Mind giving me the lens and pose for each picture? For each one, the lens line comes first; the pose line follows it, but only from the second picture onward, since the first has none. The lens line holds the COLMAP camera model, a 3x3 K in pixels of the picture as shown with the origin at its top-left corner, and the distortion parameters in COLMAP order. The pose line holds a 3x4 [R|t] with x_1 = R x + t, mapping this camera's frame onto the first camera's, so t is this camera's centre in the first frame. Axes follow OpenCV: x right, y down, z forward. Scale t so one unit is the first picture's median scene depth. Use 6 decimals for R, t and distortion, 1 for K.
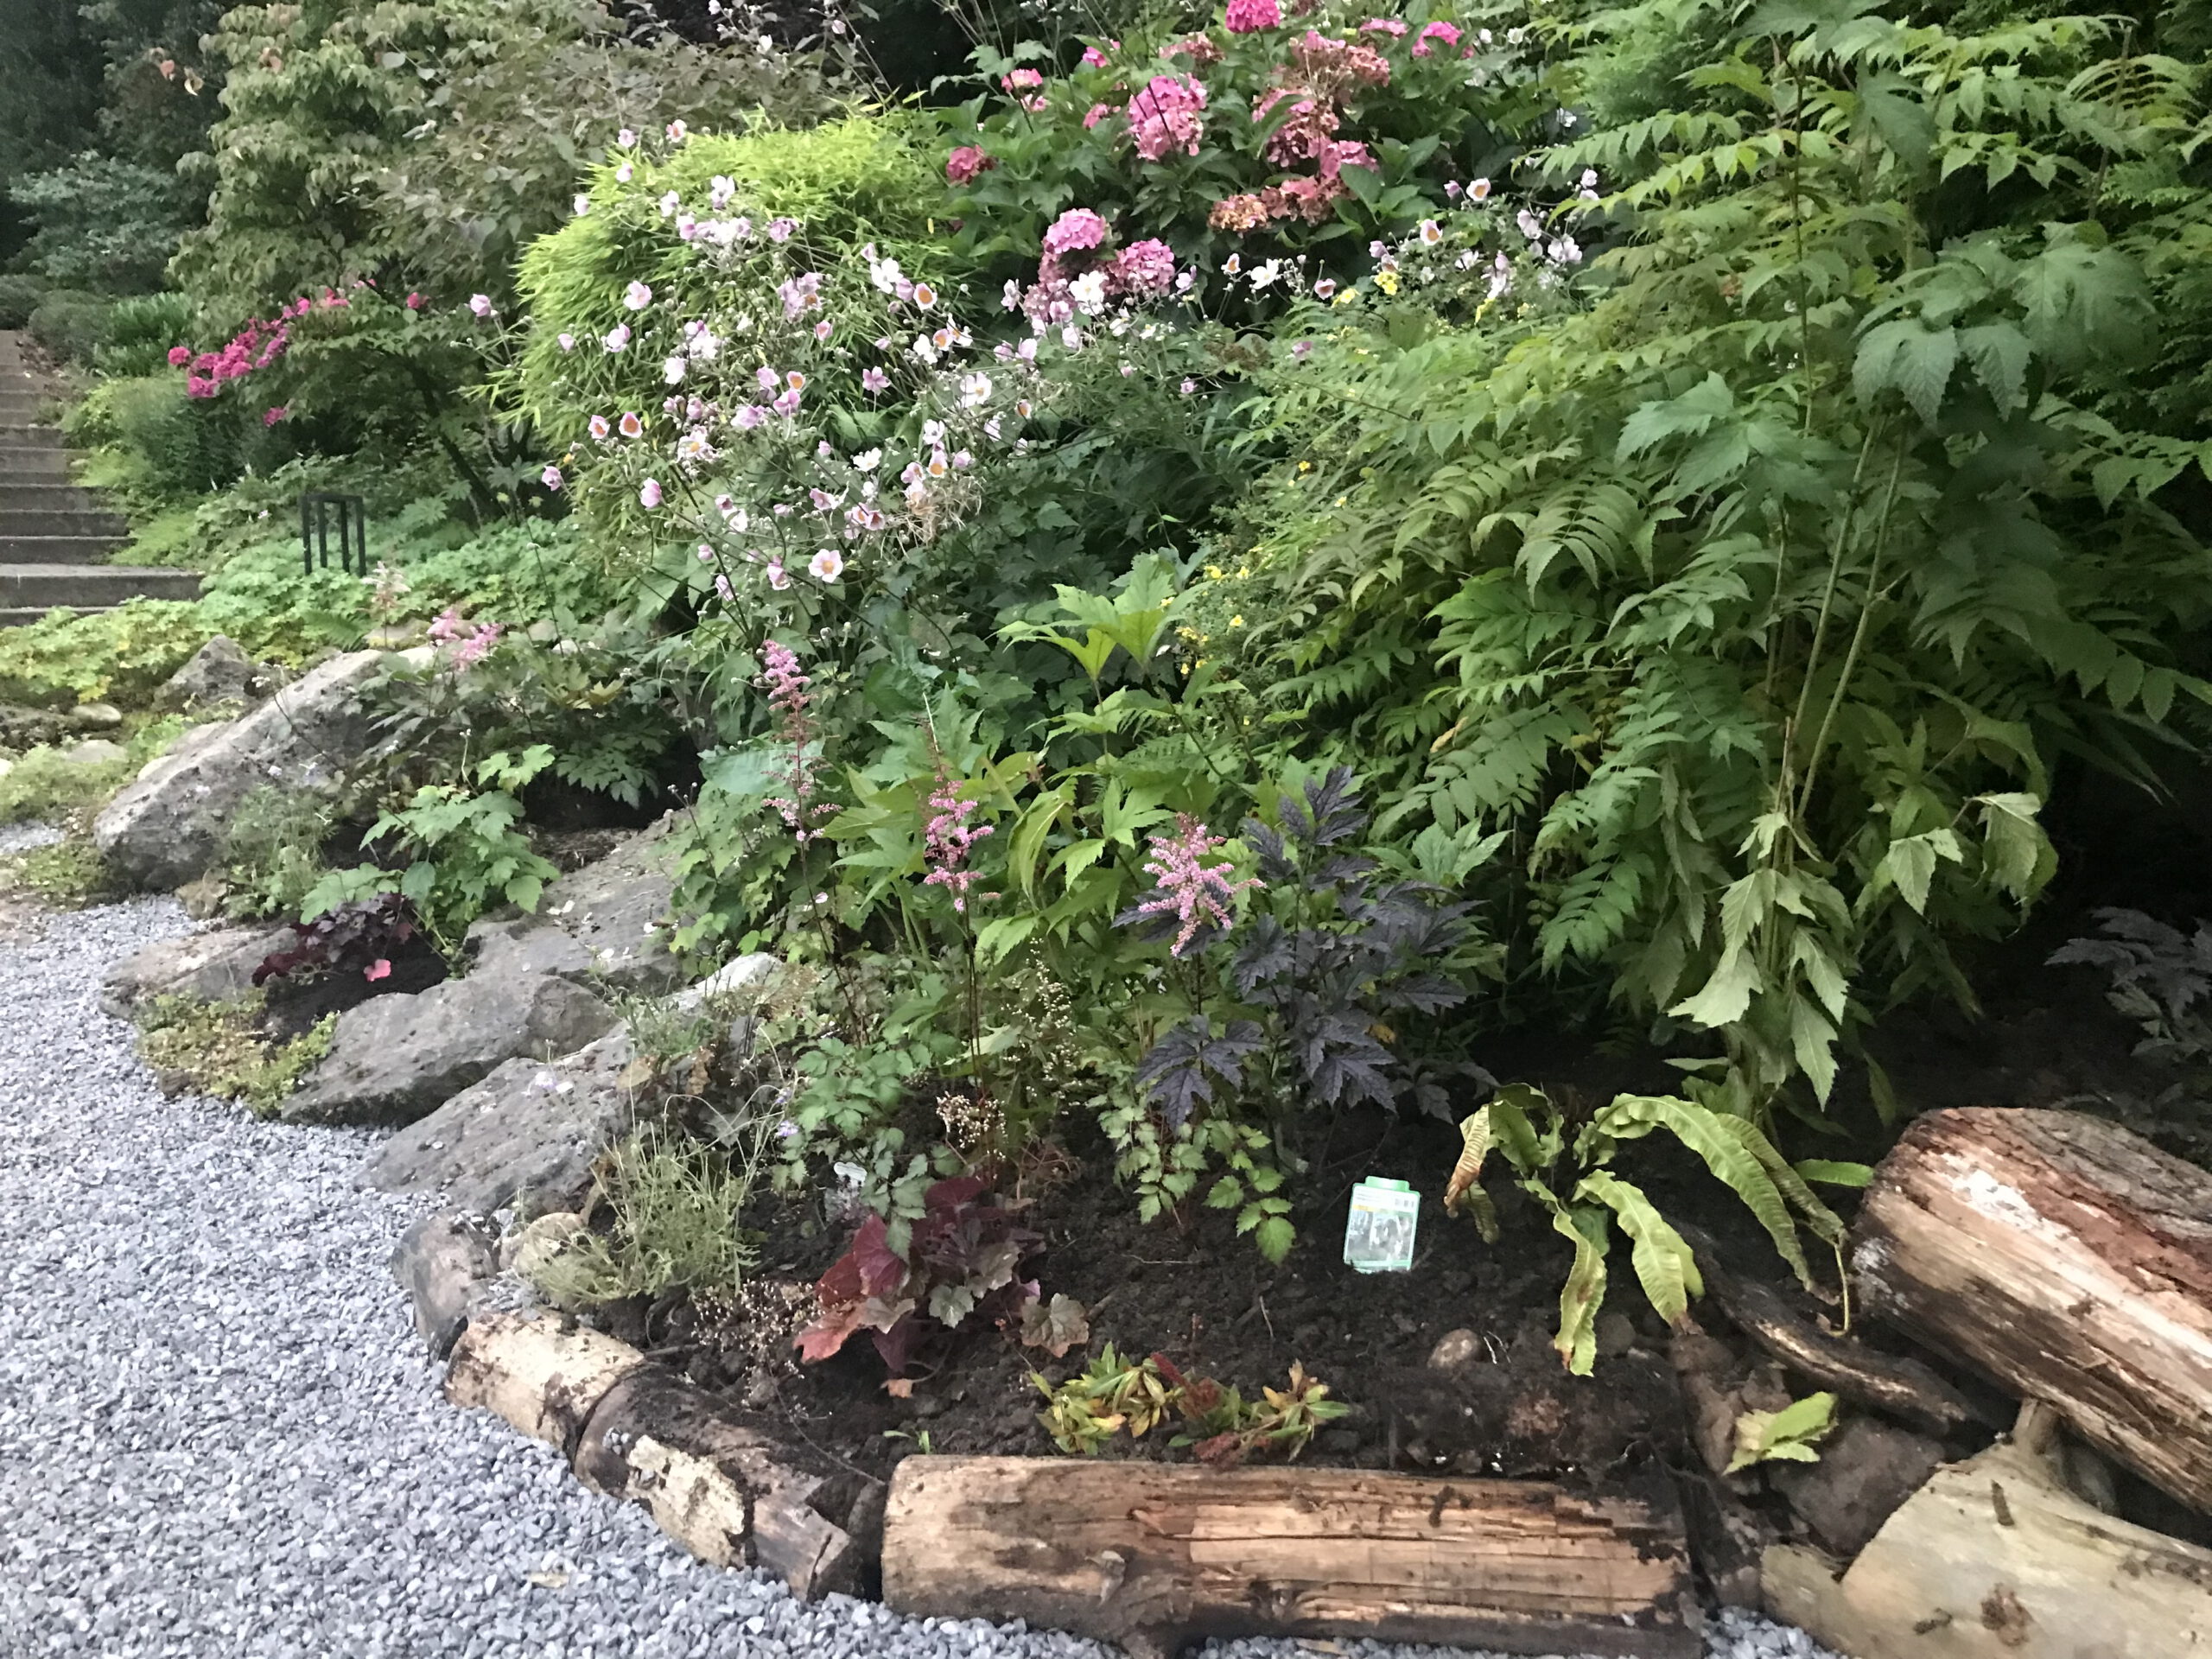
lens RADIAL K [[1800.3, 0, 1106.6], [0, 1800.3, 801.0], [0, 0, 1]] dist [0.036904, -0.029519]
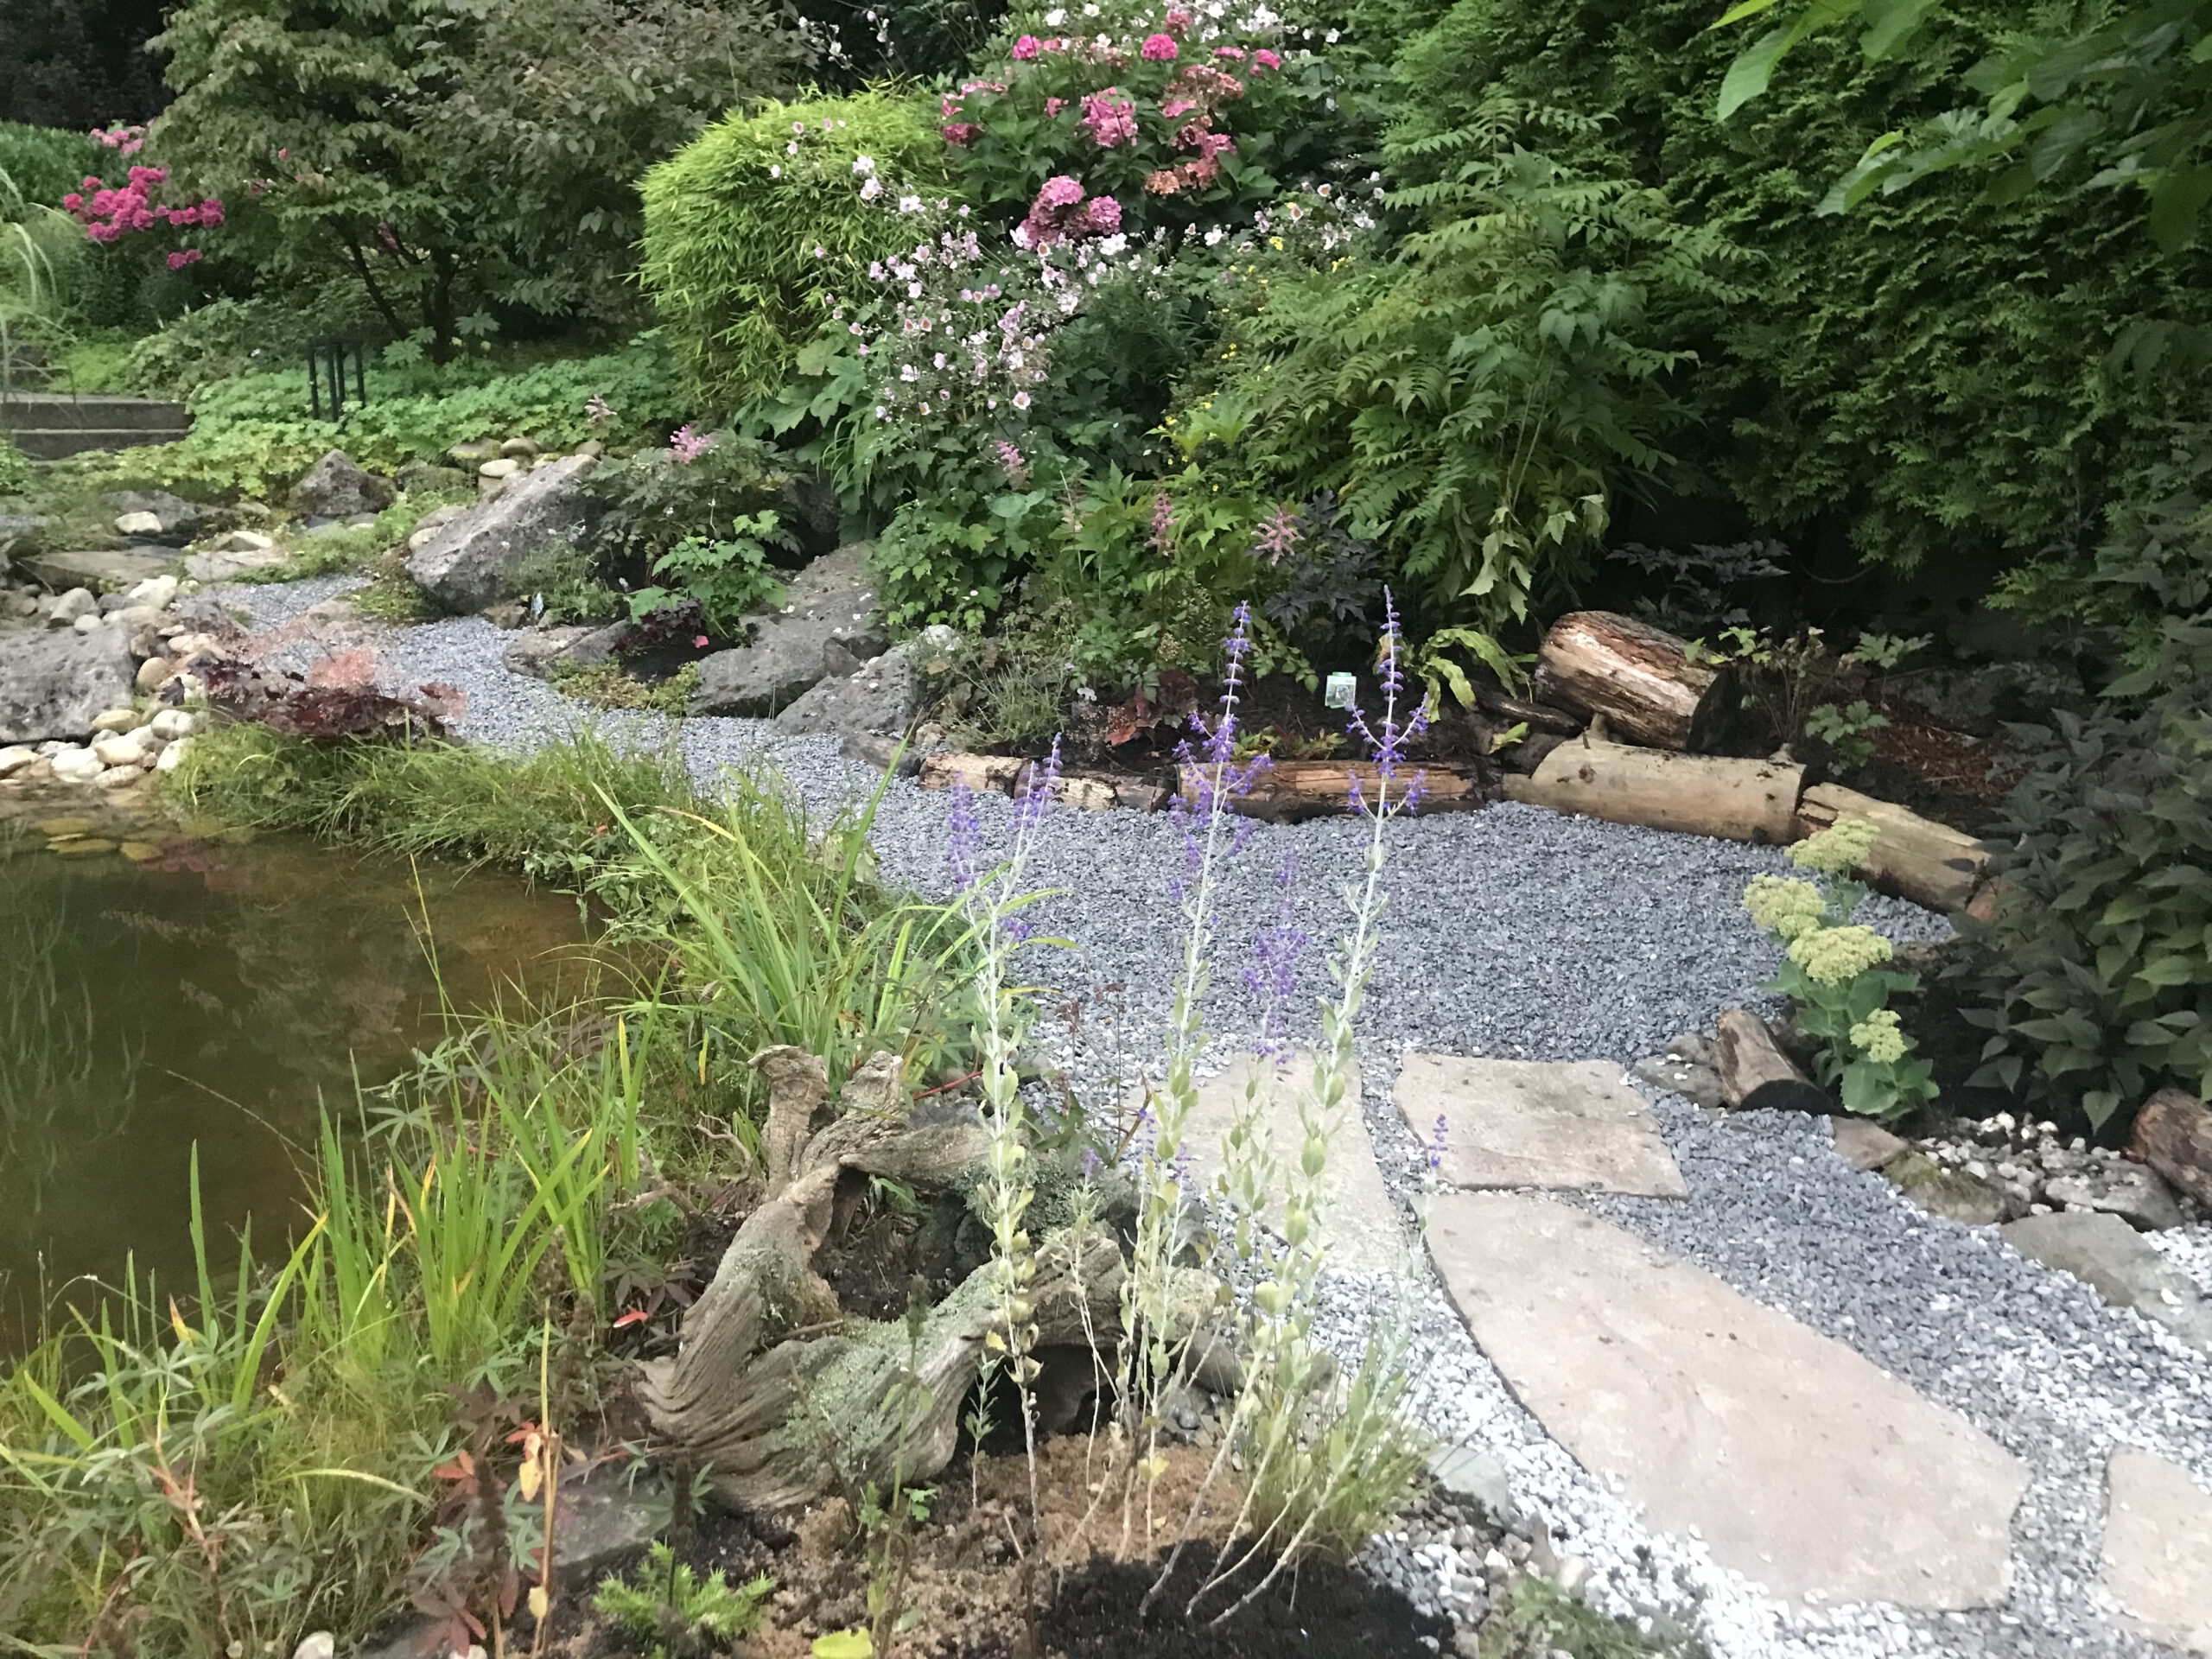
lens RADIAL K [[1800.3, 0, 1102.3], [0, 1800.3, 809.2], [0, 0, 1]] dist [0.036904, -0.029519]
pose [[0.981449, -0.033288, 0.188811, -0.579863], [0.016218, 0.995696, 0.091246, 0.165790], [-0.191036, -0.086491, 0.977765, -1.197665]]
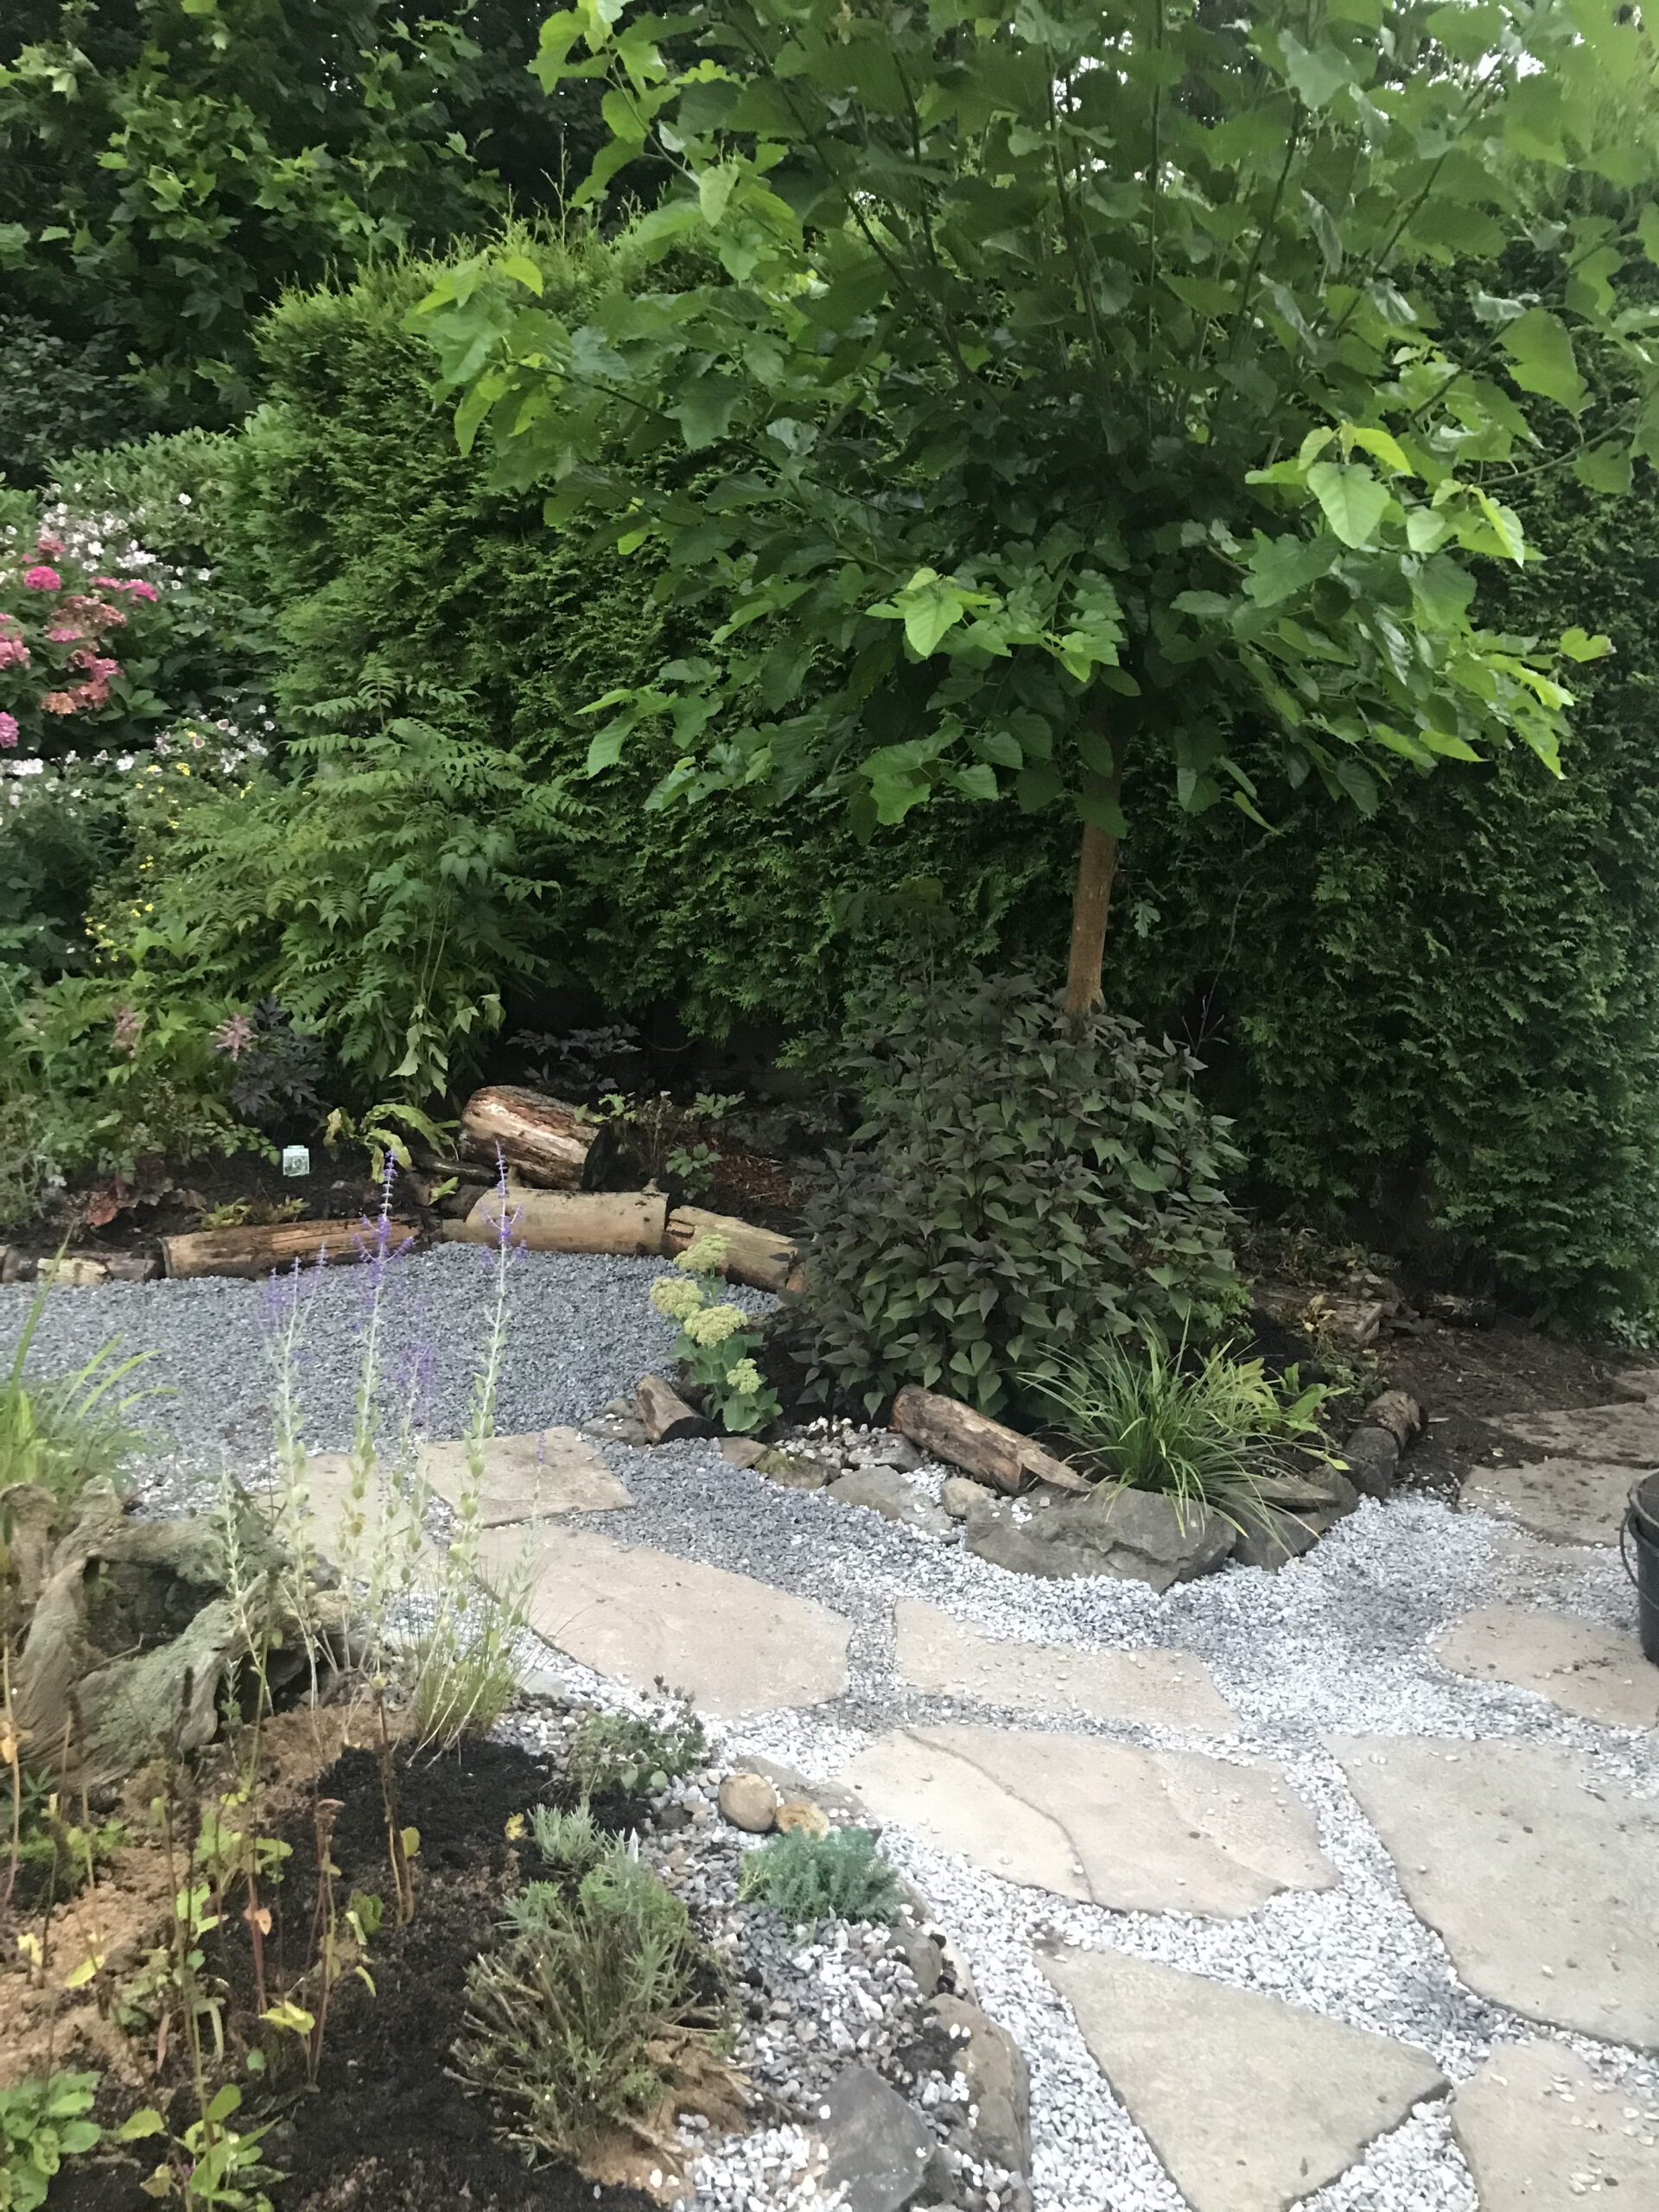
lens RADIAL K [[1800.3, 0, 842.6], [0, 1800.3, 1090.3], [0, 0, 1]] dist [0.036904, -0.029519]
pose [[0.772693, -0.071571, 0.630732, -0.908551], [0.067134, 0.997265, 0.030918, 0.094710], [-0.631220, 0.018454, 0.775384, -1.620630]]
